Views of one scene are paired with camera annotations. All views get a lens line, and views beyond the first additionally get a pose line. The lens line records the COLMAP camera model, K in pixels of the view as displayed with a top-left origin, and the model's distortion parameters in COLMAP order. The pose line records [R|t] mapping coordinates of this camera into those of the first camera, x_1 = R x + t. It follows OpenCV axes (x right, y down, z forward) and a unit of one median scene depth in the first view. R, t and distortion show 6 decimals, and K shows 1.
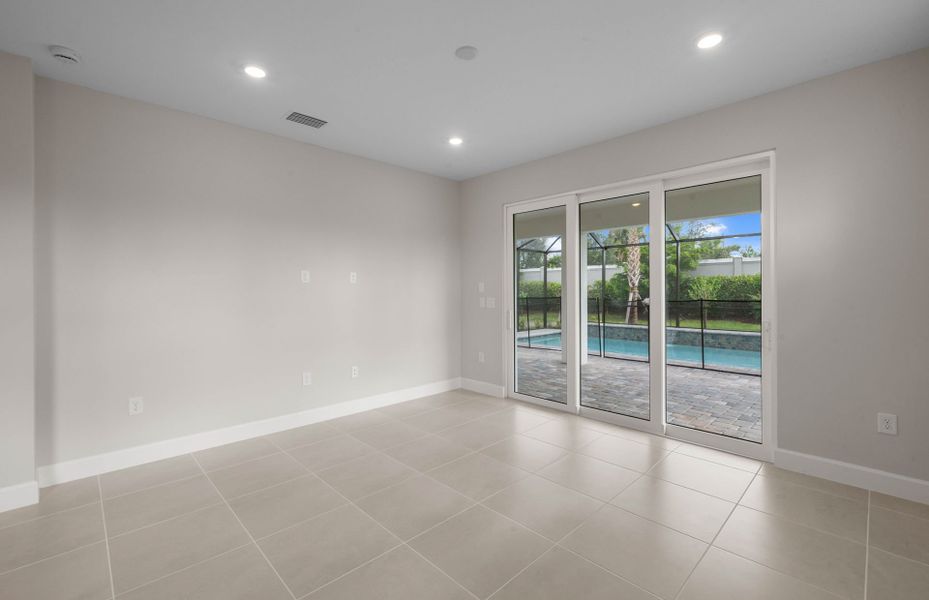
lens RADIAL K [[413.3, 0, 466.9], [0, 413.3, 290.4], [0, 0, 1]] dist [-0.000288, -0.000076]
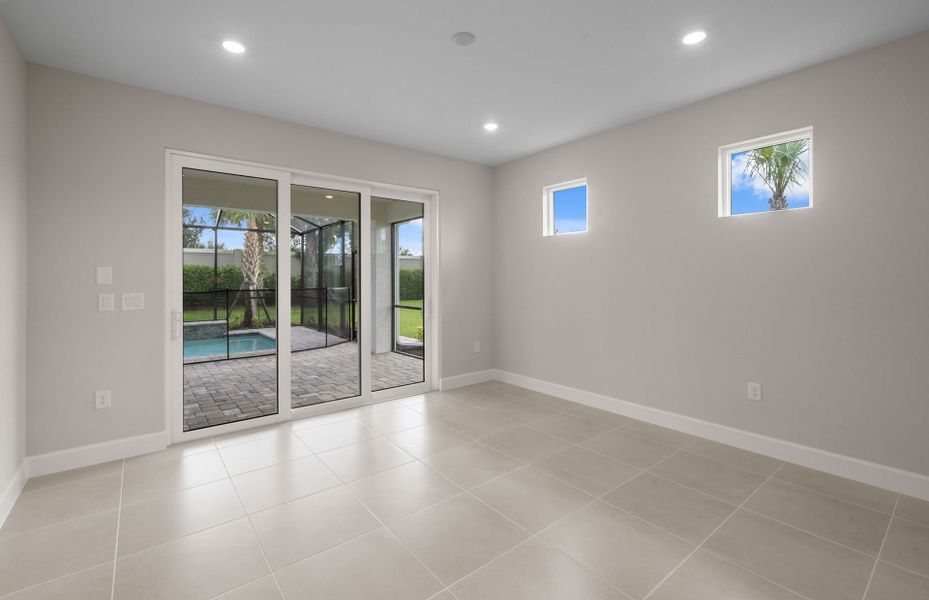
lens RADIAL K [[401.3, 0, 466.0], [0, 401.3, 274.9], [0, 0, 1]] dist [0.001623, 0.000152]
pose [[0.099981, 0.013128, 0.994903, -0.490701], [0.004671, 0.999896, -0.013663, 0.001888], [-0.994978, 0.006013, 0.099909, 0.474413]]
